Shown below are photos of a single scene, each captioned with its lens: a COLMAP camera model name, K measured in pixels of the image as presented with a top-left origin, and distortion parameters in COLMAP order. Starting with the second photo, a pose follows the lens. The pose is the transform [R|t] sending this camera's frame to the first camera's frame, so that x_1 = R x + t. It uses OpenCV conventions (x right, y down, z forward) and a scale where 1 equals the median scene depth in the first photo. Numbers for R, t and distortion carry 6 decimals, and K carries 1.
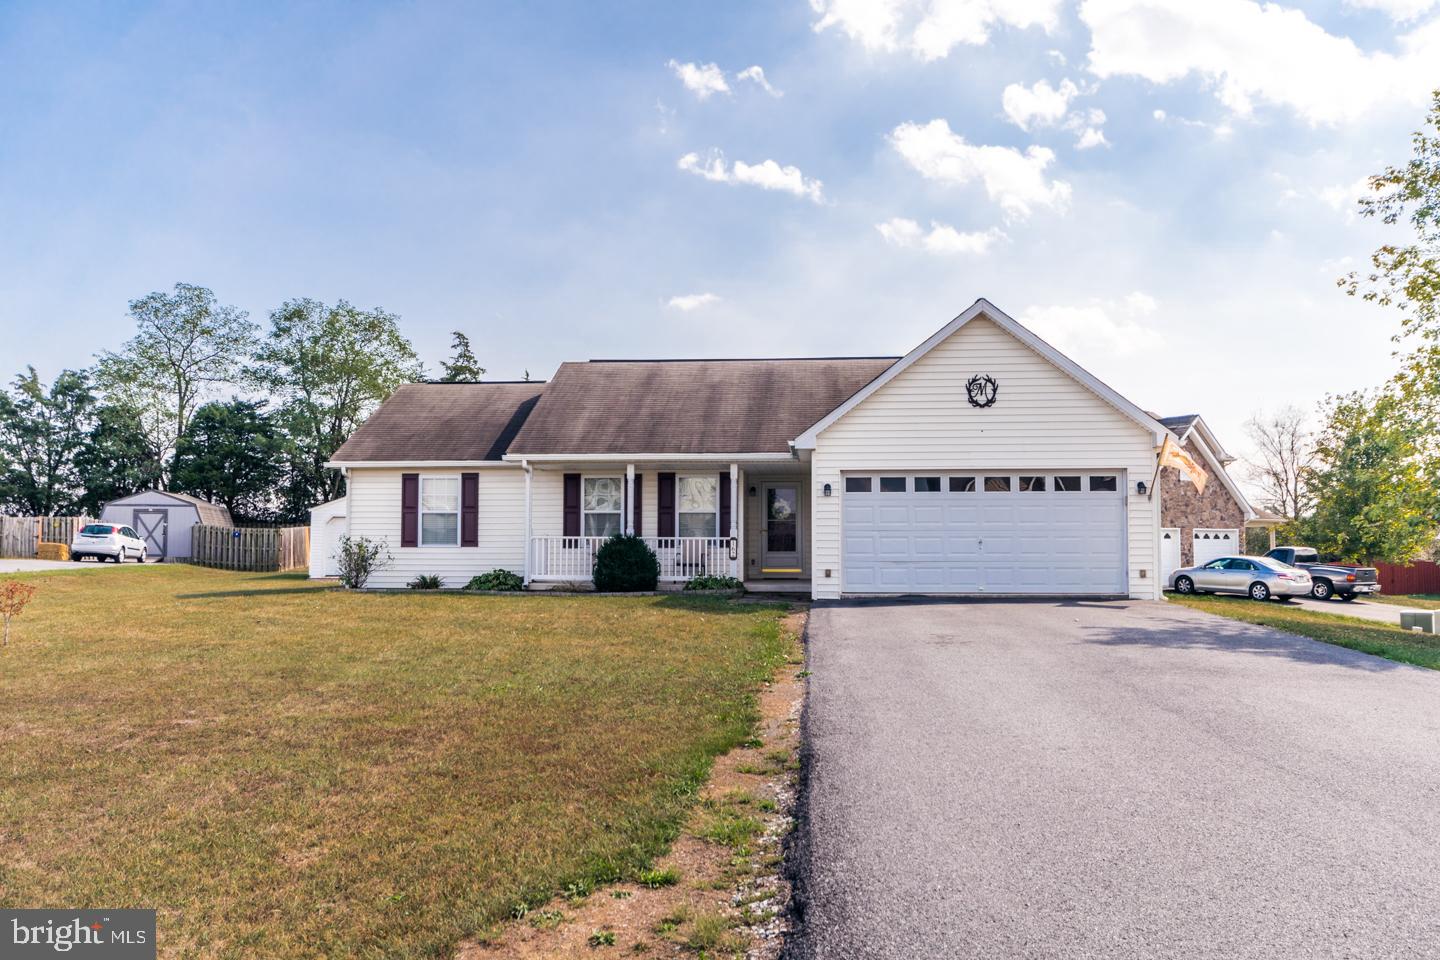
lens RADIAL K [[1236.5, 0, 721.5], [0, 1236.5, 481.5], [0, 0, 1]] dist [-0.013993, -0.002082]
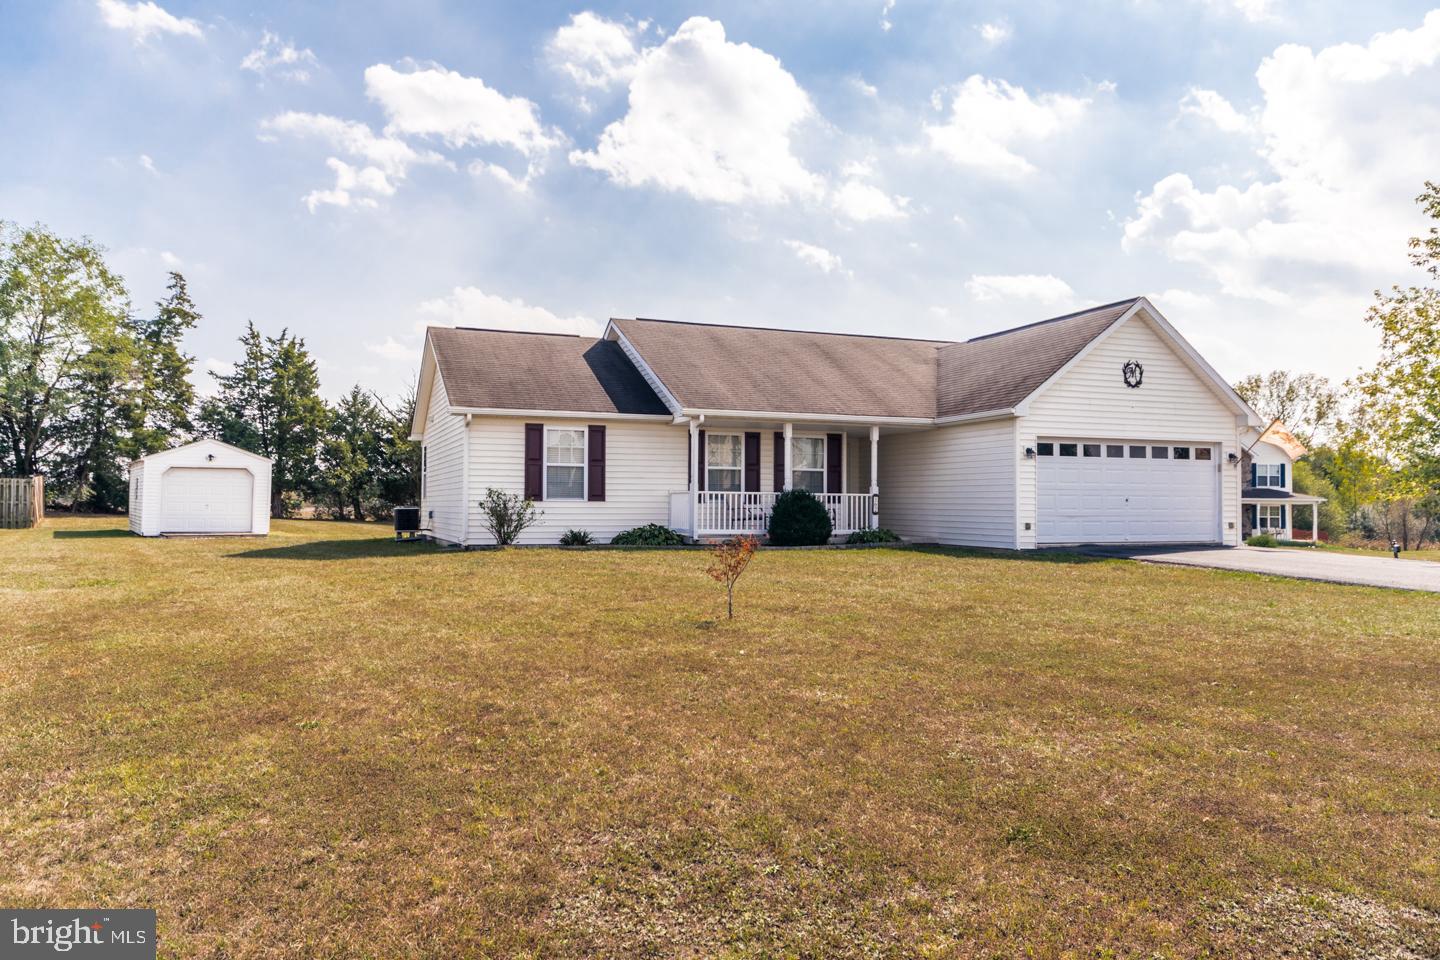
lens RADIAL K [[1034.3, 0, 720.0], [0, 1034.3, 482.1], [0, 0, 1]] dist [-0.001638, -0.000073]
pose [[0.897714, 0.010842, 0.440445, -0.485537], [-0.028383, 0.999044, 0.033259, 0.007809], [-0.439663, -0.042358, 0.897163, 0.225057]]
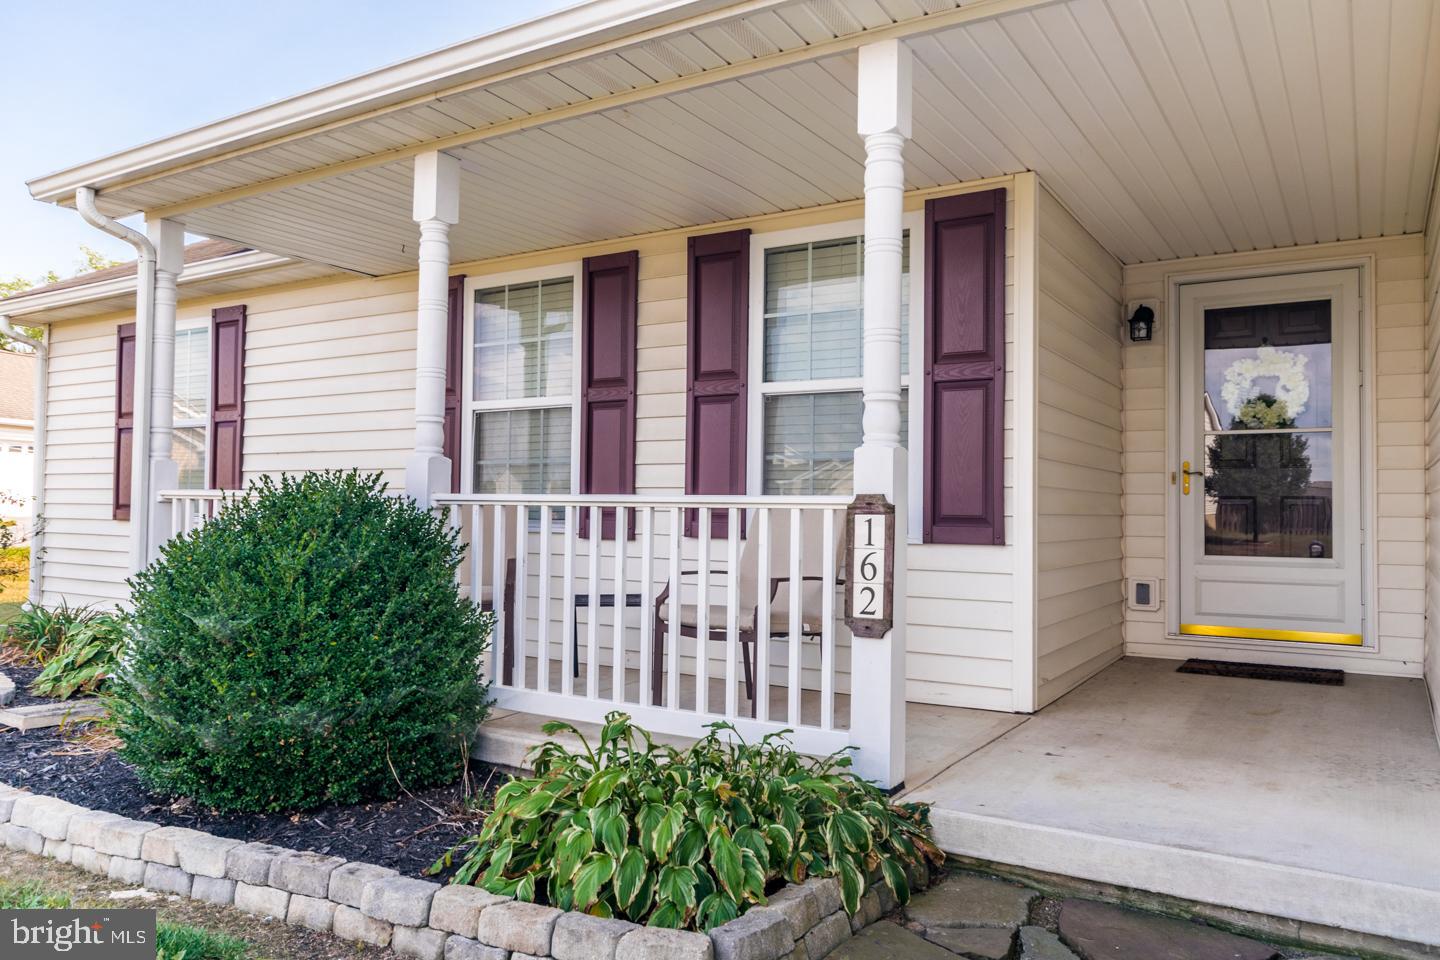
lens RADIAL K [[1034.3, 0, 718.8], [0, 1034.3, 478.3], [0, 0, 1]] dist [-0.001638, -0.000073]
pose [[0.893105, -0.005777, -0.449812, 0.047744], [0.018564, 0.999539, 0.024022, 0.036857], [0.449466, -0.029805, 0.892800, 0.819308]]
